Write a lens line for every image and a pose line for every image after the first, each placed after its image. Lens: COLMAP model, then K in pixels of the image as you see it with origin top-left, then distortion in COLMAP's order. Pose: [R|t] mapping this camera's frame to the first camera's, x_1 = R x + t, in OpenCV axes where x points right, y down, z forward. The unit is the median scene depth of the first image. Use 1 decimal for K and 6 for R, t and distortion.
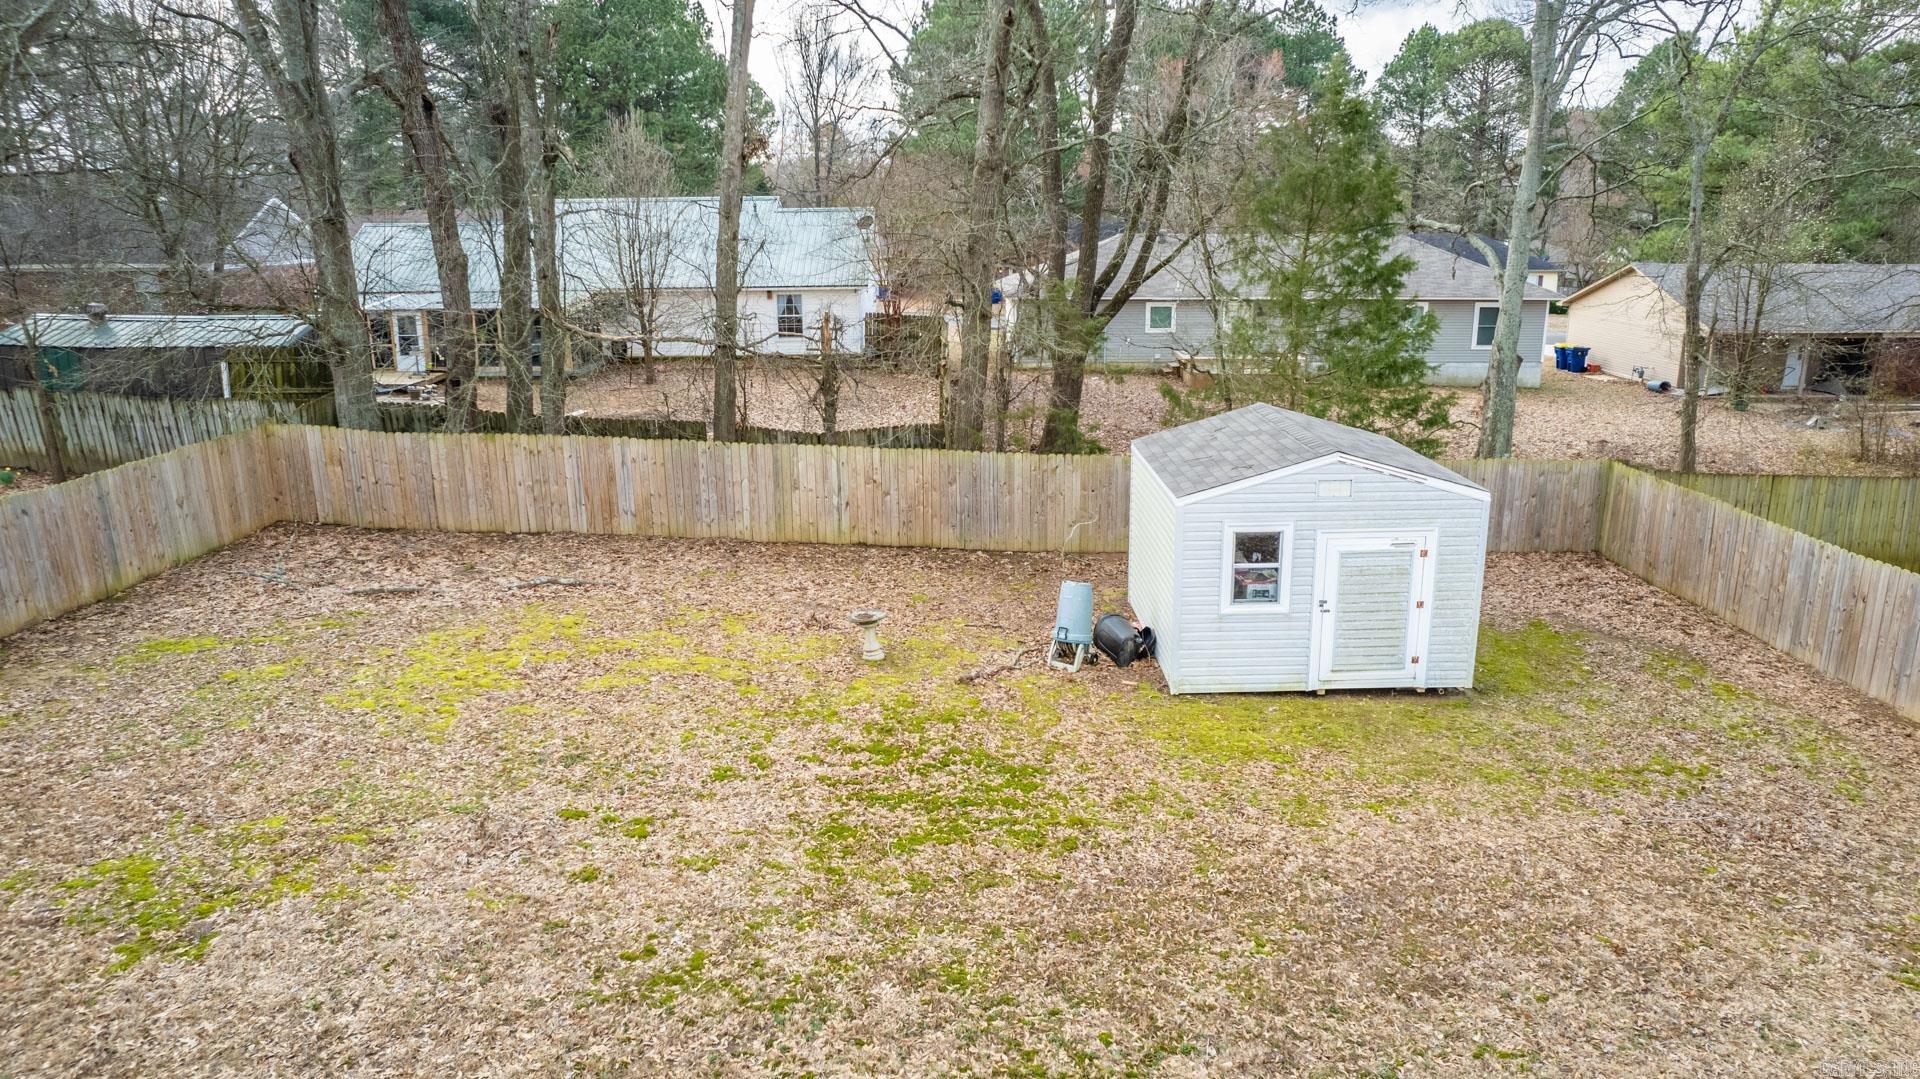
lens RADIAL K [[1224.0, 0, 962.9], [0, 1224.0, 537.8], [0, 0, 1]] dist [-0.013770, 0.008256]
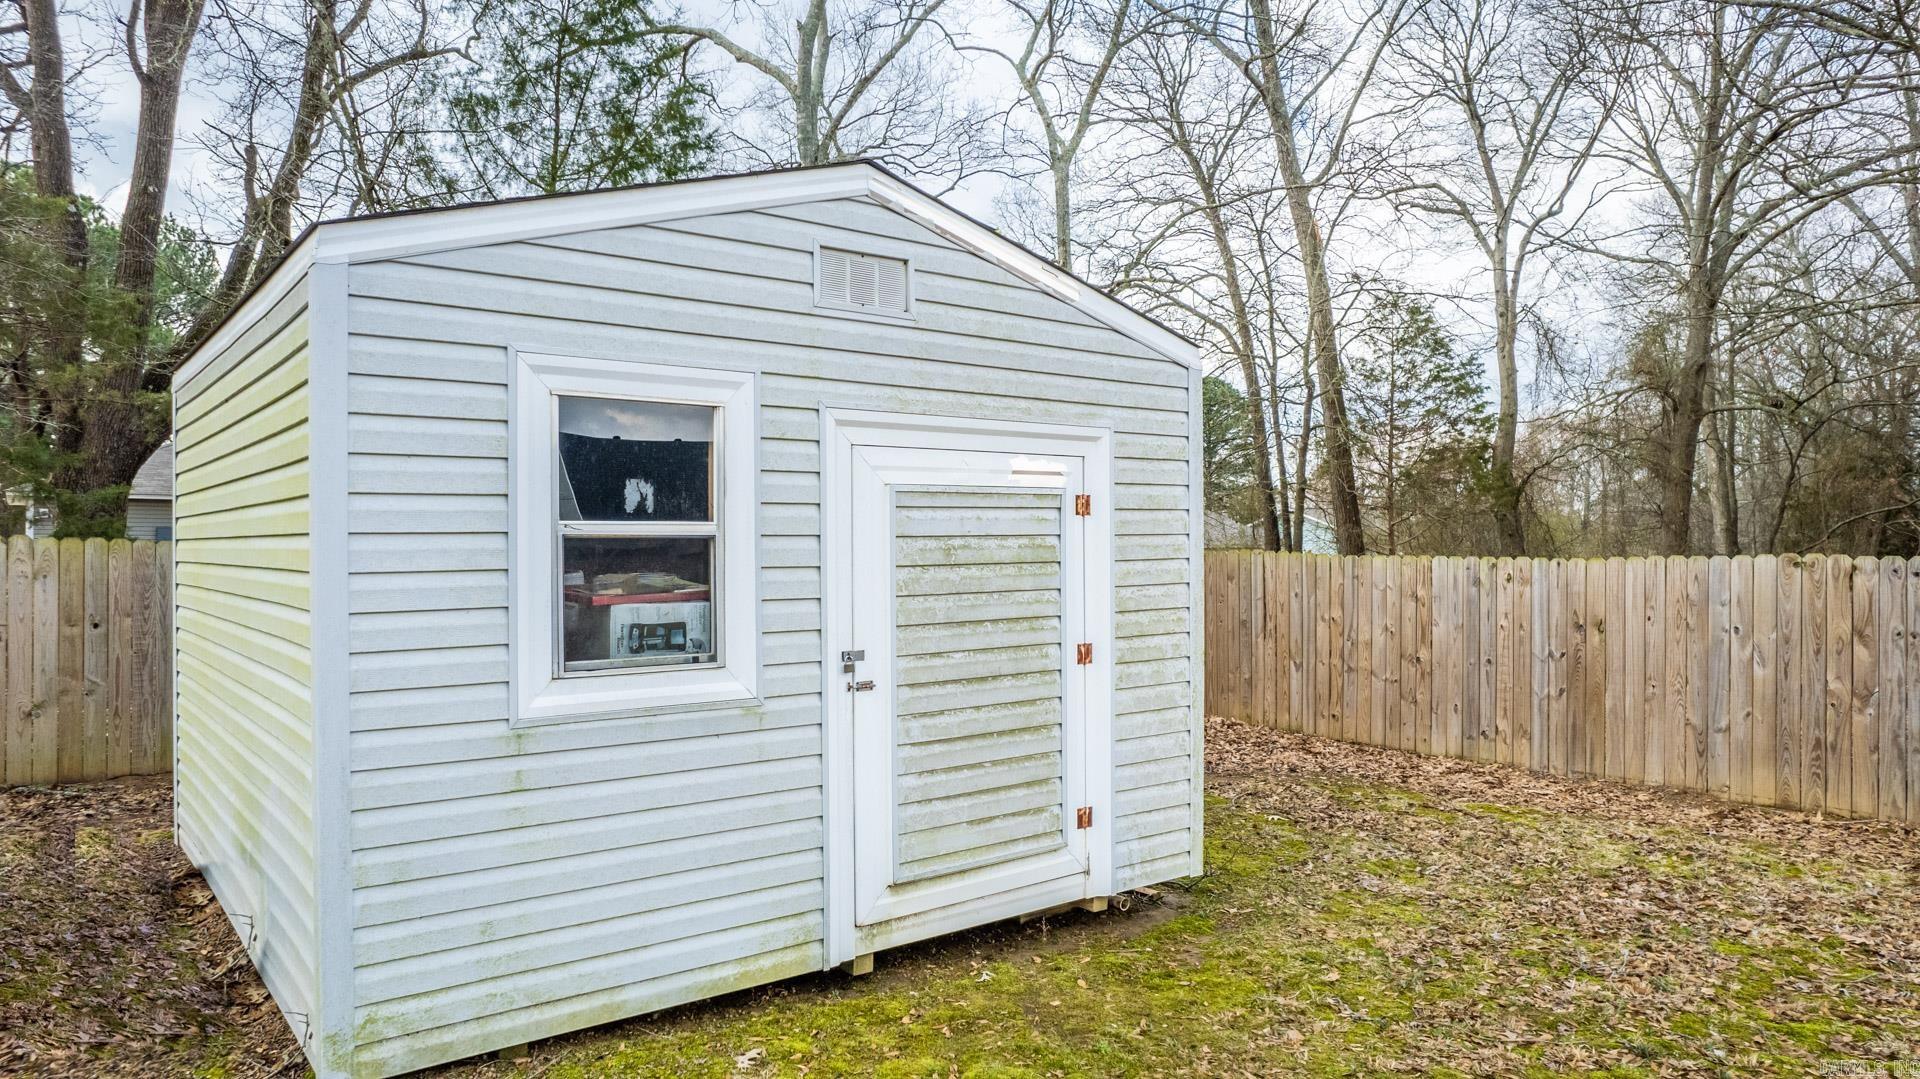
lens RADIAL K [[1224.0, 0, 1000.8], [0, 1224.0, 533.5], [0, 0, 1]] dist [-0.013770, 0.008256]
pose [[0.782219, 0.016951, 0.622773, 0.130539], [0.147759, 0.966060, -0.211883, 0.093153], [-0.605228, 0.257759, 0.753166, 0.735063]]
